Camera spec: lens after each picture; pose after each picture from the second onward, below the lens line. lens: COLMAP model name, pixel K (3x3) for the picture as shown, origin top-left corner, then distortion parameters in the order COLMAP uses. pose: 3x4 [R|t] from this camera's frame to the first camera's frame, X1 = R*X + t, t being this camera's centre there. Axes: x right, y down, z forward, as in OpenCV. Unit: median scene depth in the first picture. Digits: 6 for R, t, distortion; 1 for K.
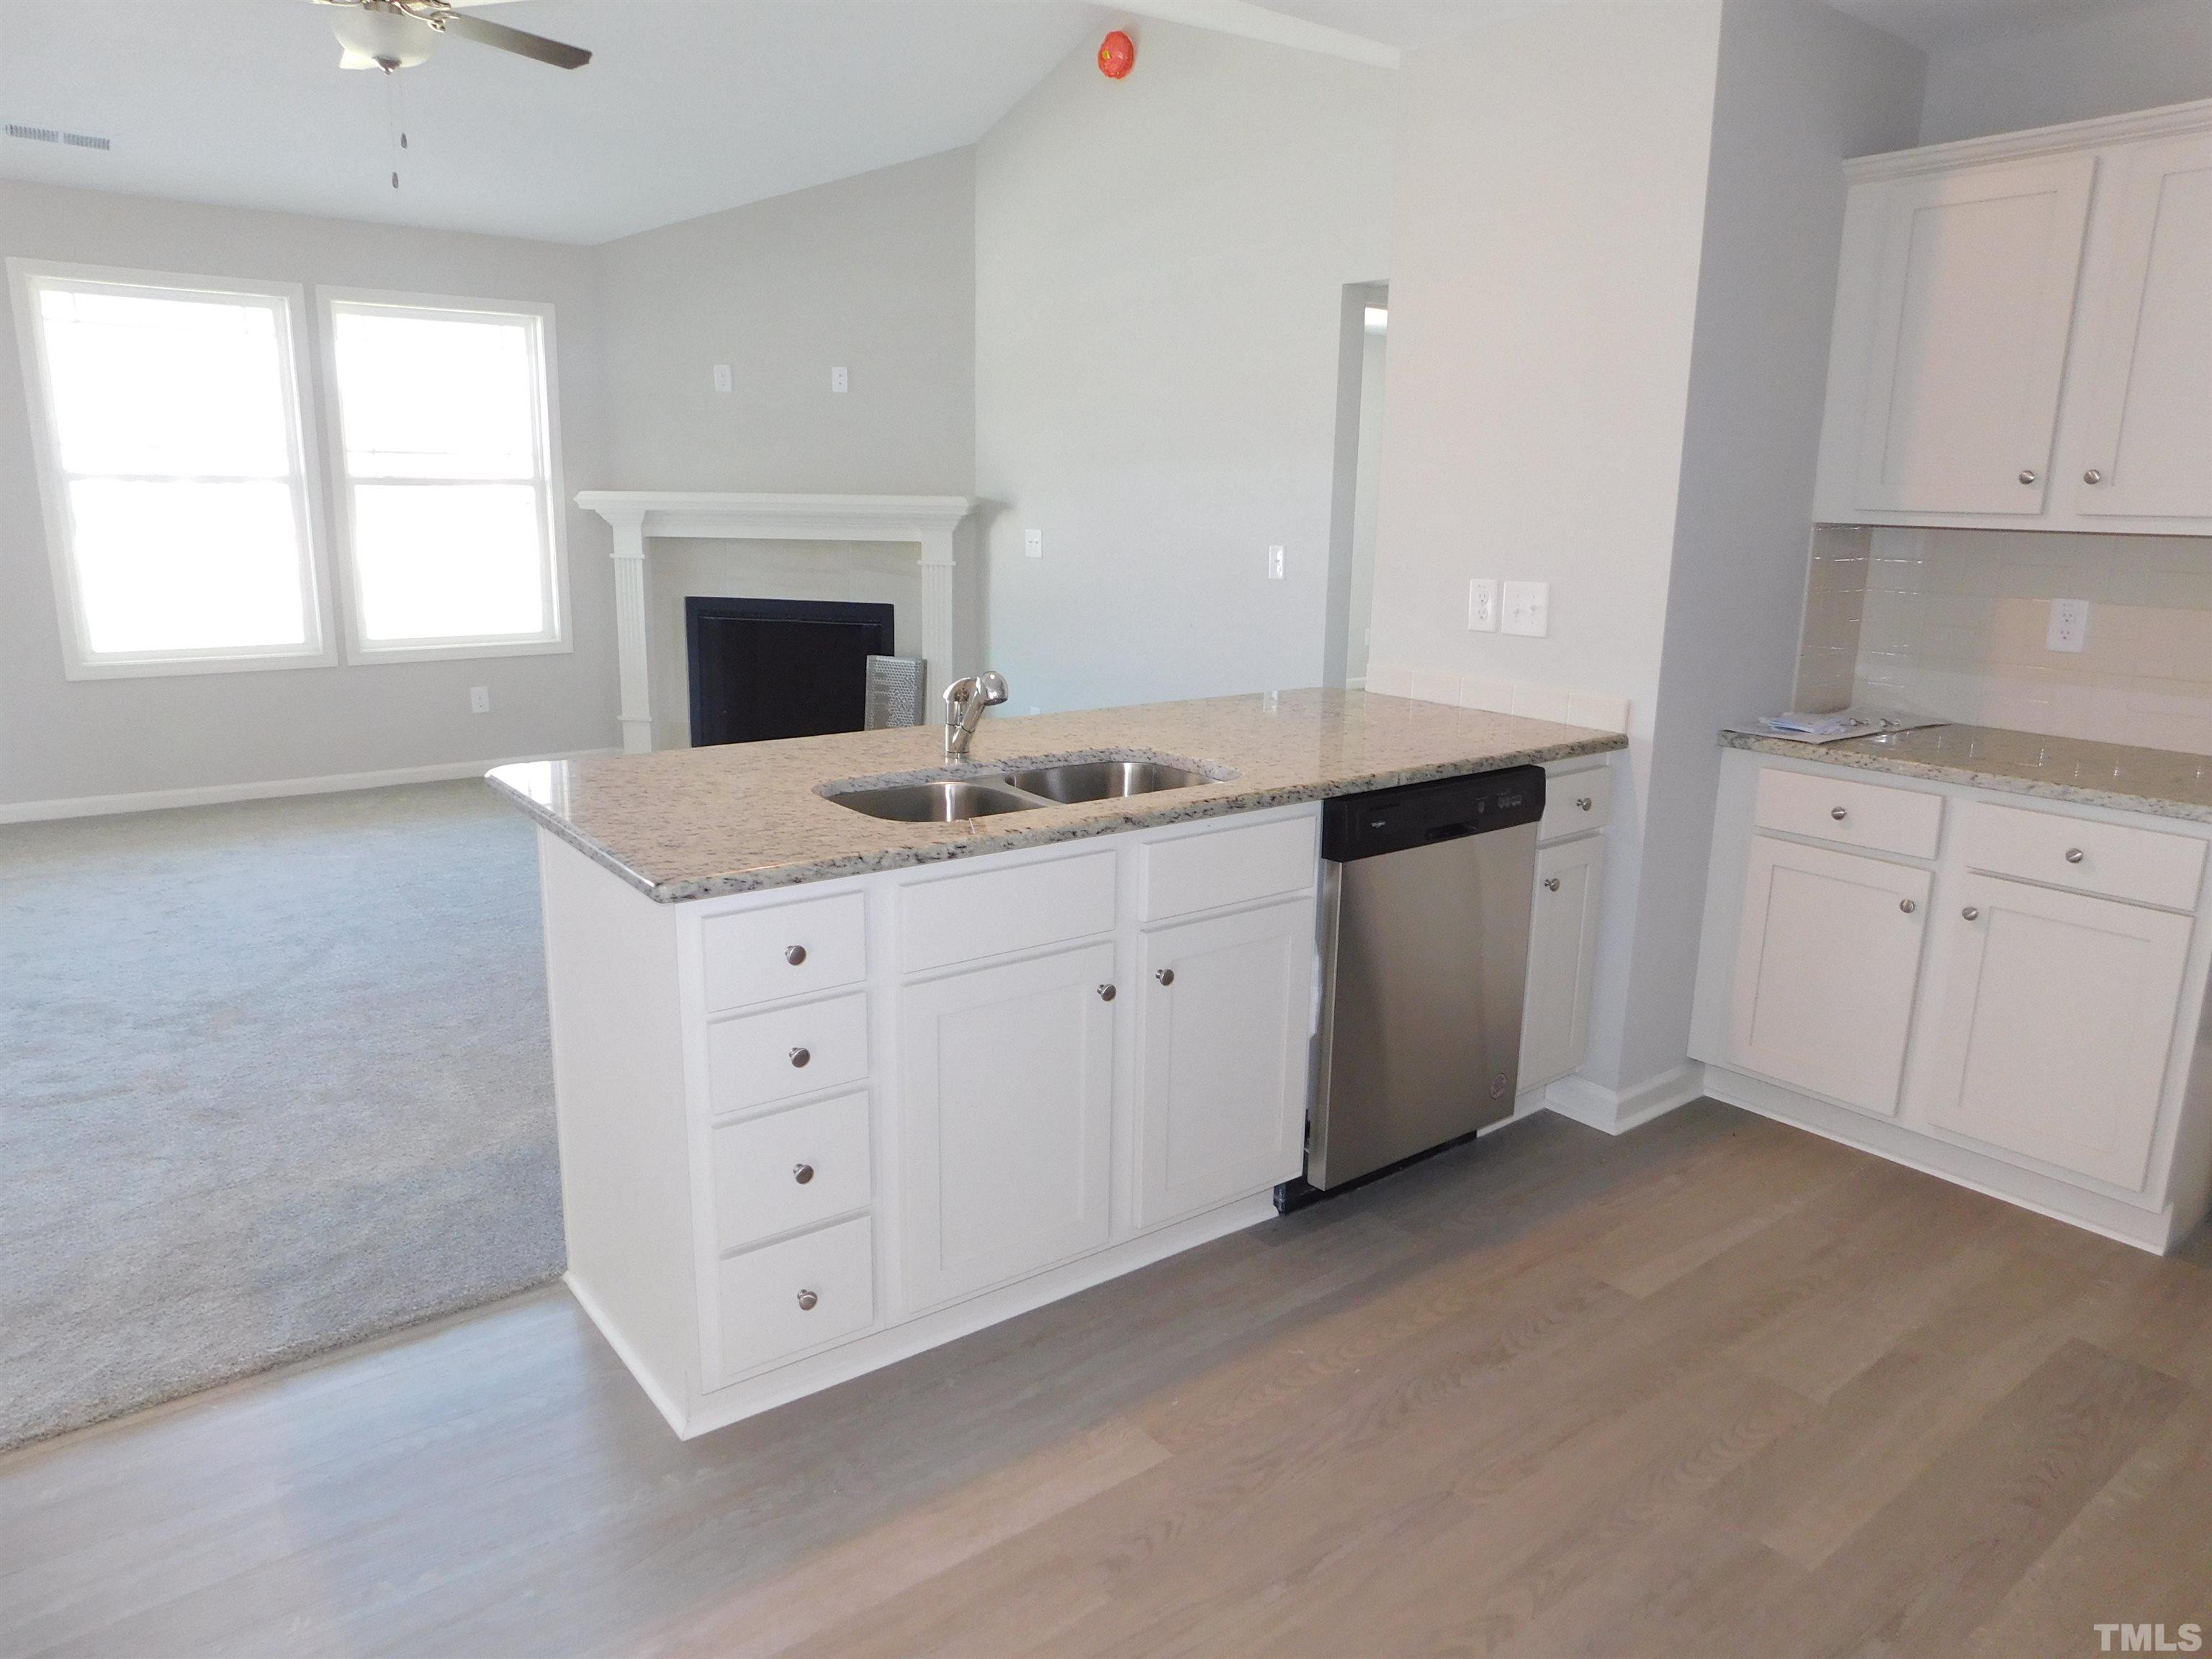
lens RADIAL K [[1481.0, 0, 1124.6], [0, 1481.0, 812.1], [0, 0, 1]] dist [-0.018116, 0.025478]
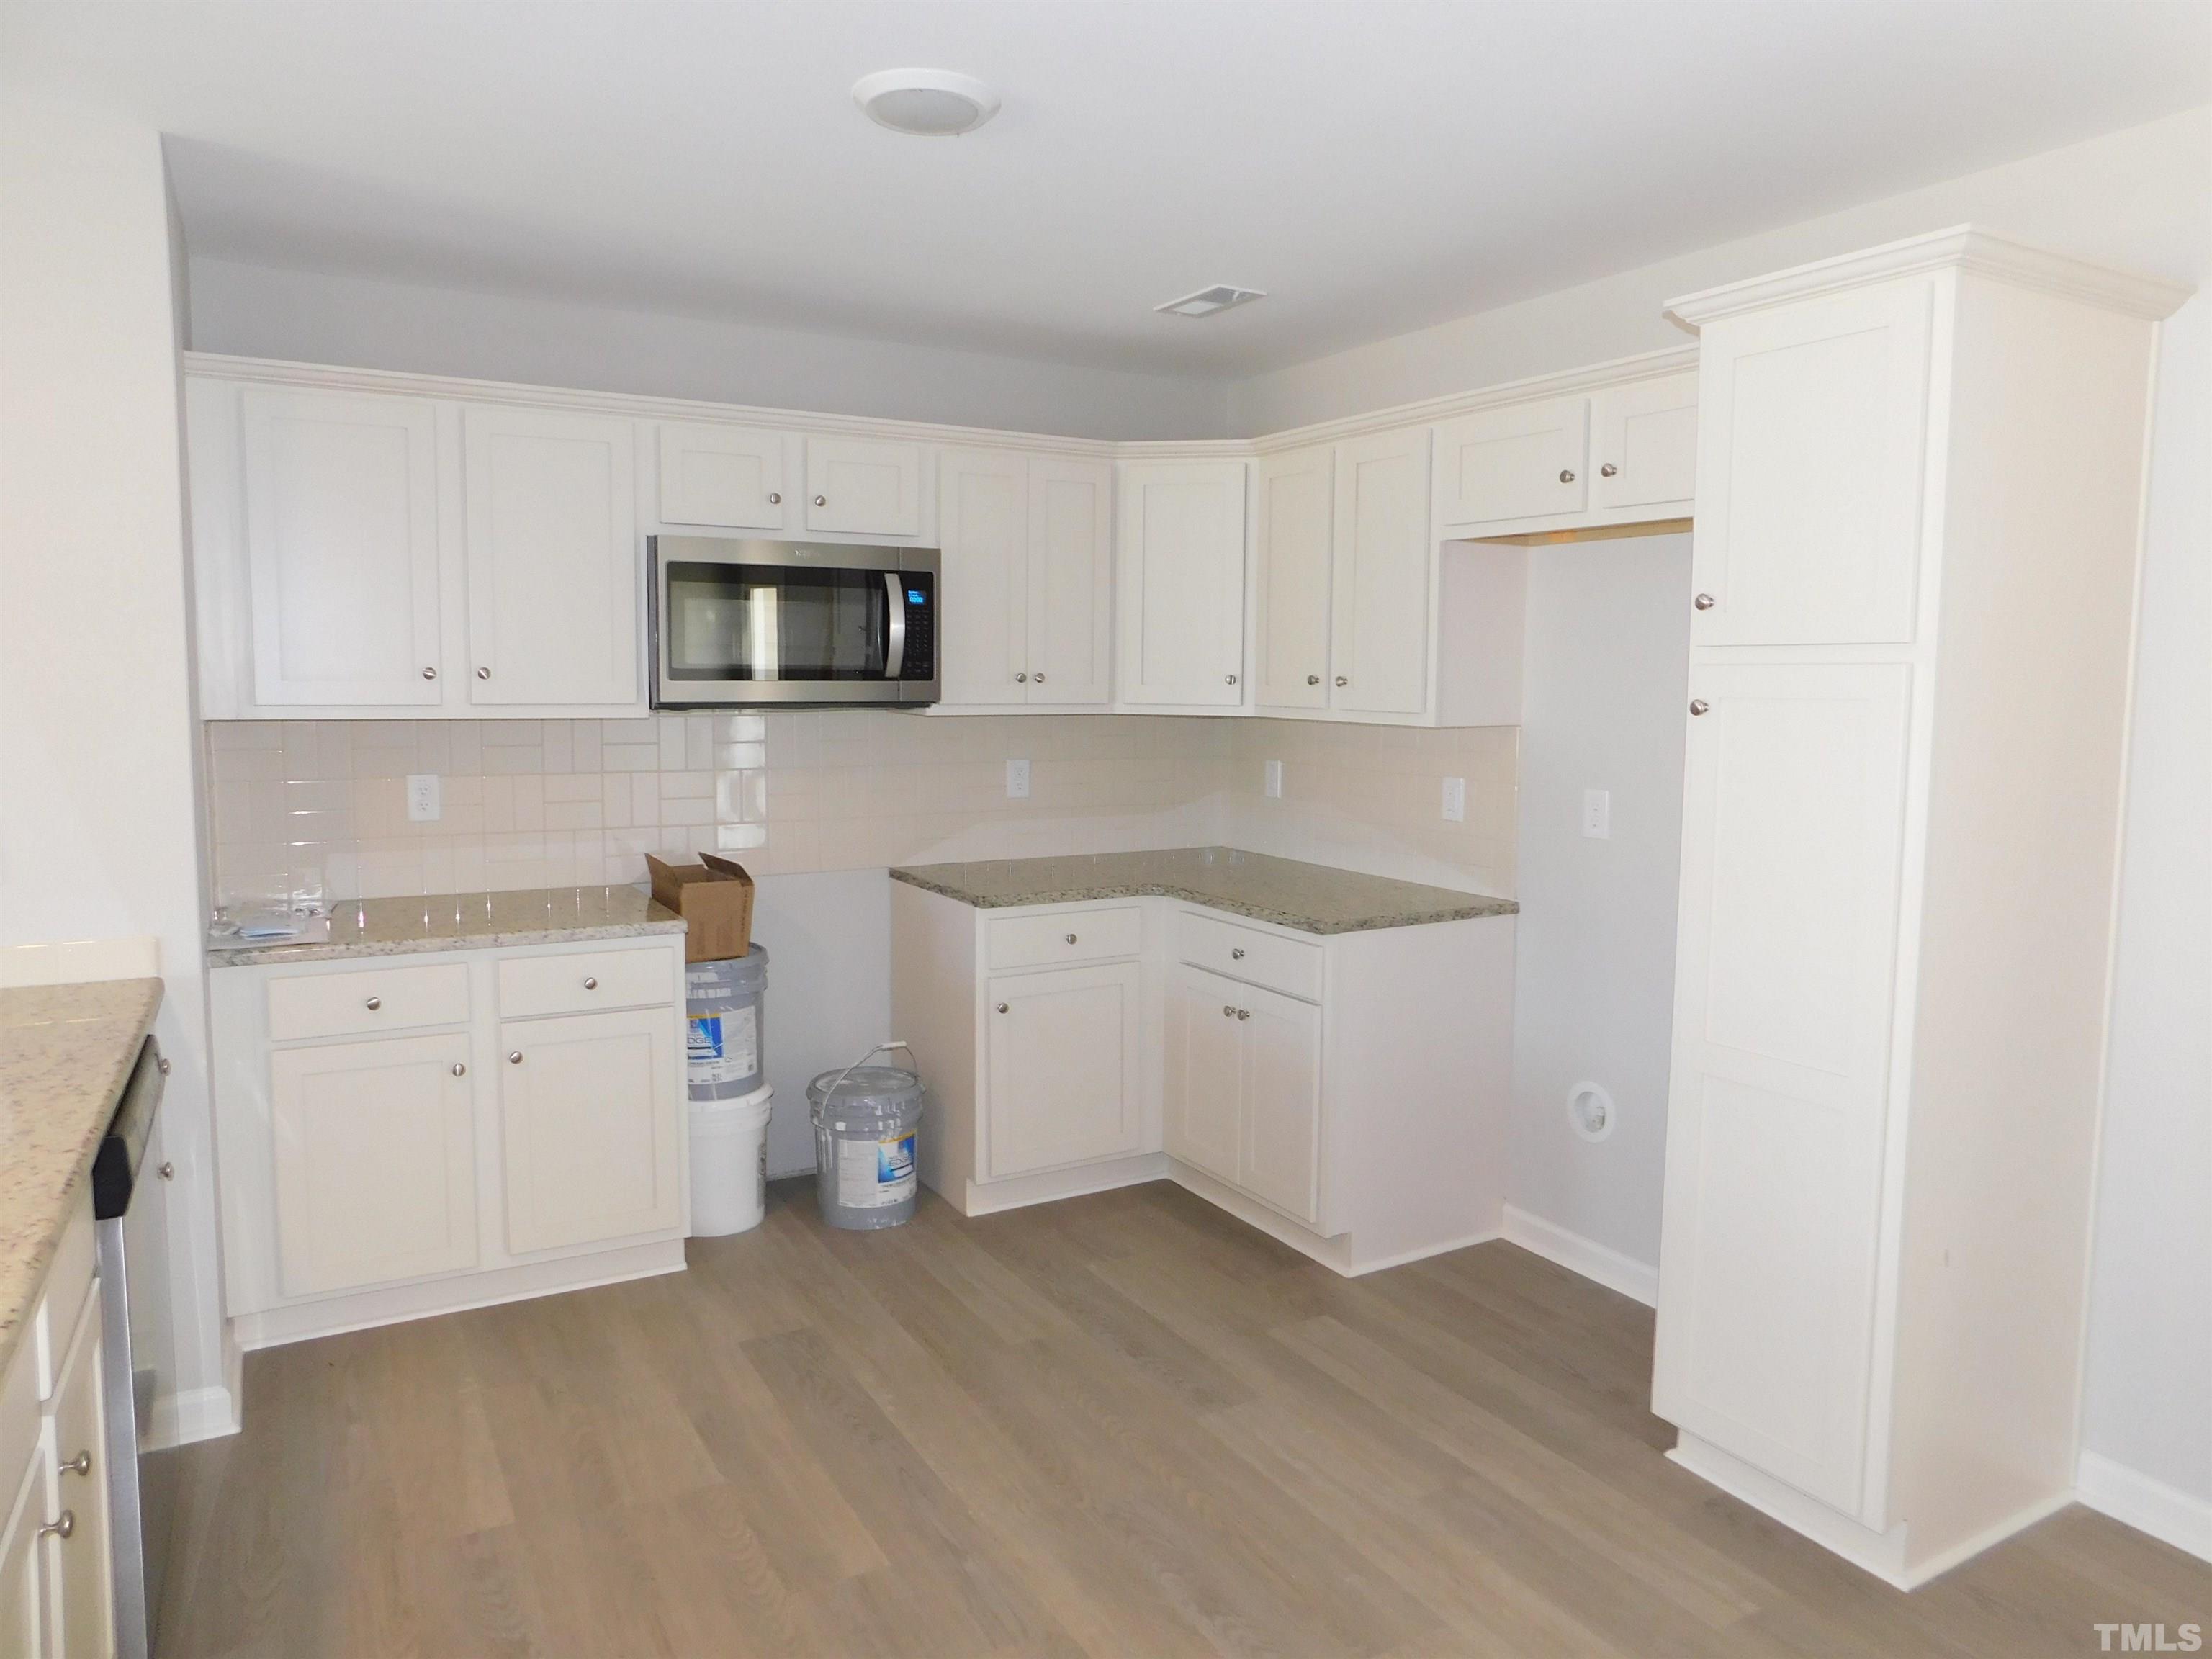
lens RADIAL K [[1481.0, 0, 1115.4], [0, 1481.0, 820.3], [0, 0, 1]] dist [-0.018116, 0.025478]
pose [[0.142169, -0.117617, 0.982830, -0.220741], [0.201246, 0.975612, 0.087642, -0.056295], [-0.969169, 0.185331, 0.162372, 0.167768]]
